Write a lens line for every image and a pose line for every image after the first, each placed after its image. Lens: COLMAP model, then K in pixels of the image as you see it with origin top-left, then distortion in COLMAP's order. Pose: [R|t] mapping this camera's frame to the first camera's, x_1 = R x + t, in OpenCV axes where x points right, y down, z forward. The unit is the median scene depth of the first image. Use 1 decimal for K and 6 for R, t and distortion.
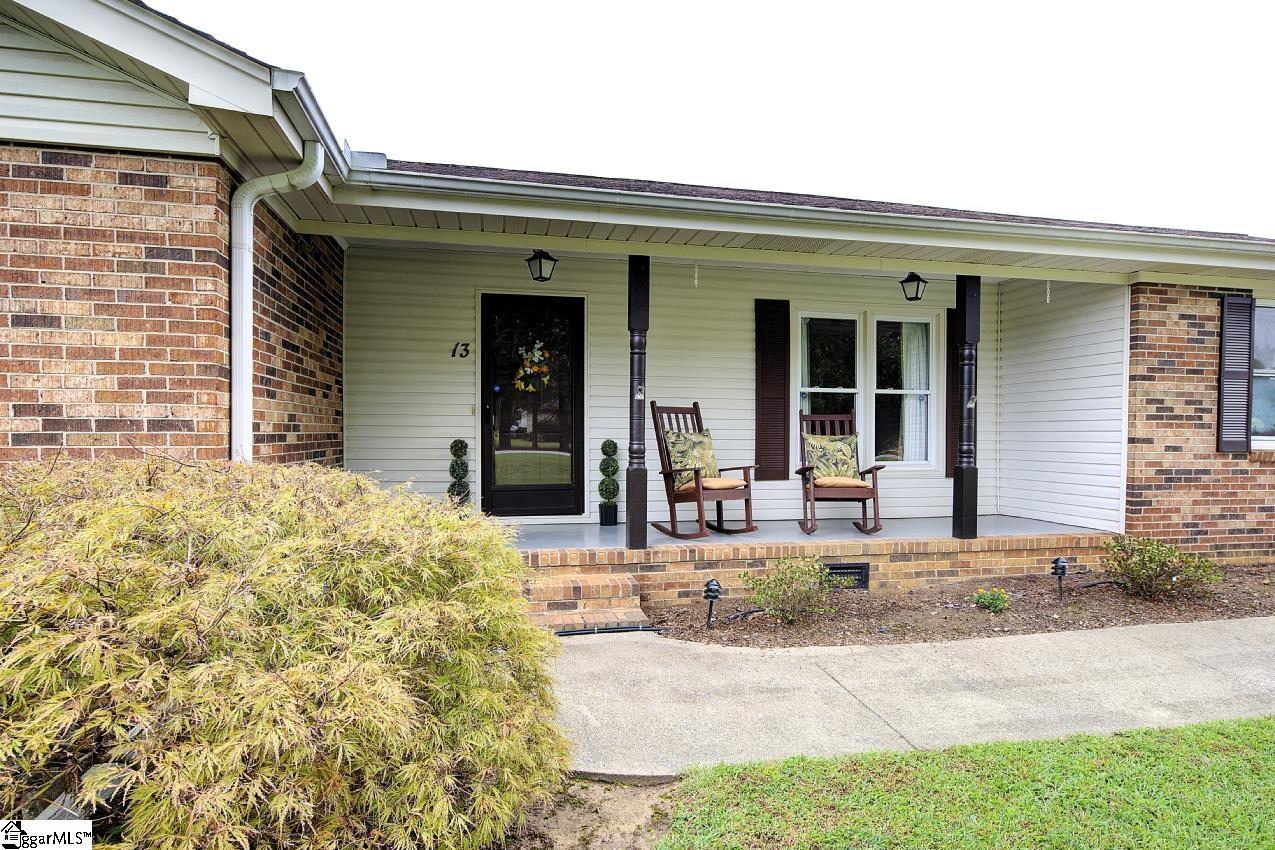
lens RADIAL K [[695.1, 0, 638.6], [0, 695.1, 444.7], [0, 0, 1]] dist [0.004178, 0.000665]
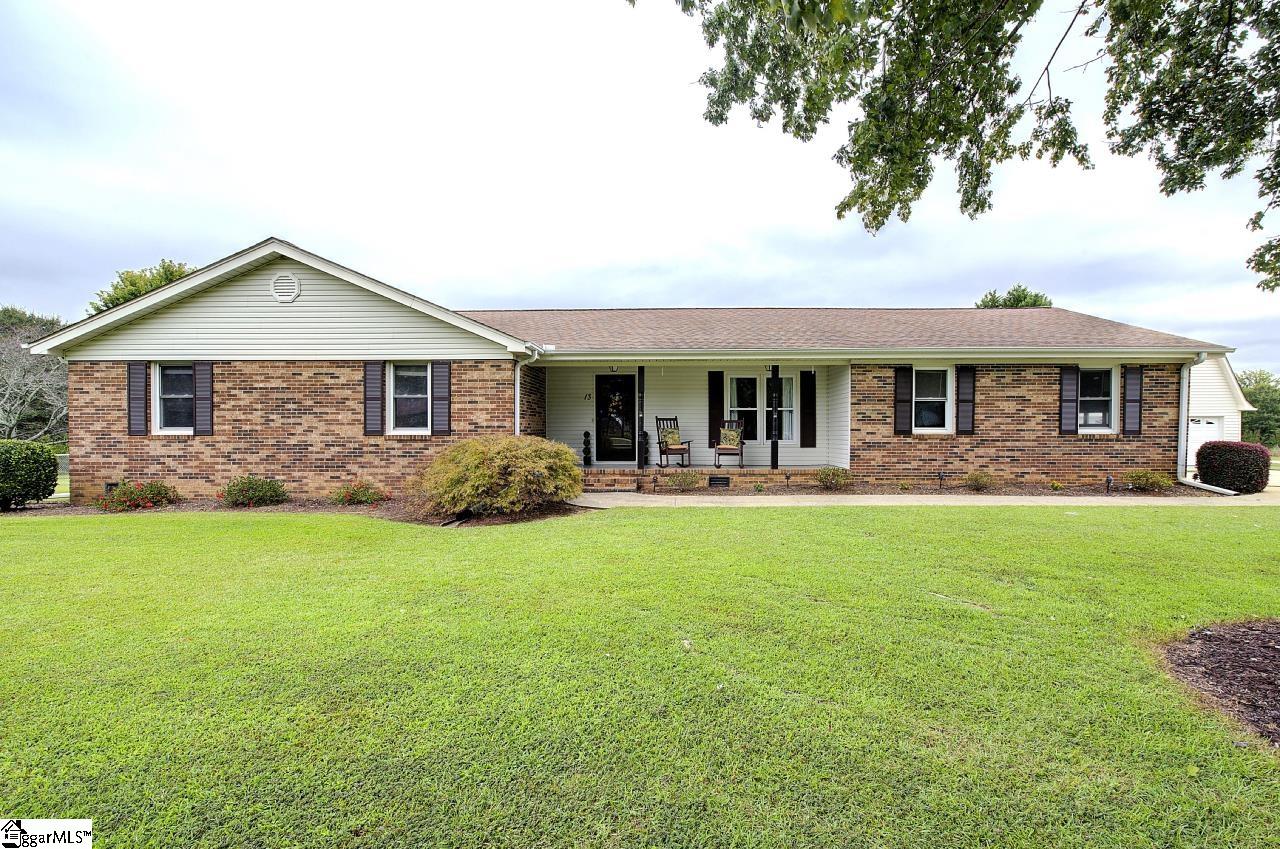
lens RADIAL K [[559.4, 0, 643.7], [0, 559.4, 432.9], [0, 0, 1]] dist [-0.002847, -0.000090]
pose [[0.967252, -0.005605, -0.253757, 0.504852], [0.002827, 0.999932, -0.011314, 0.023702], [0.253804, 0.010227, 0.967202, -1.029940]]
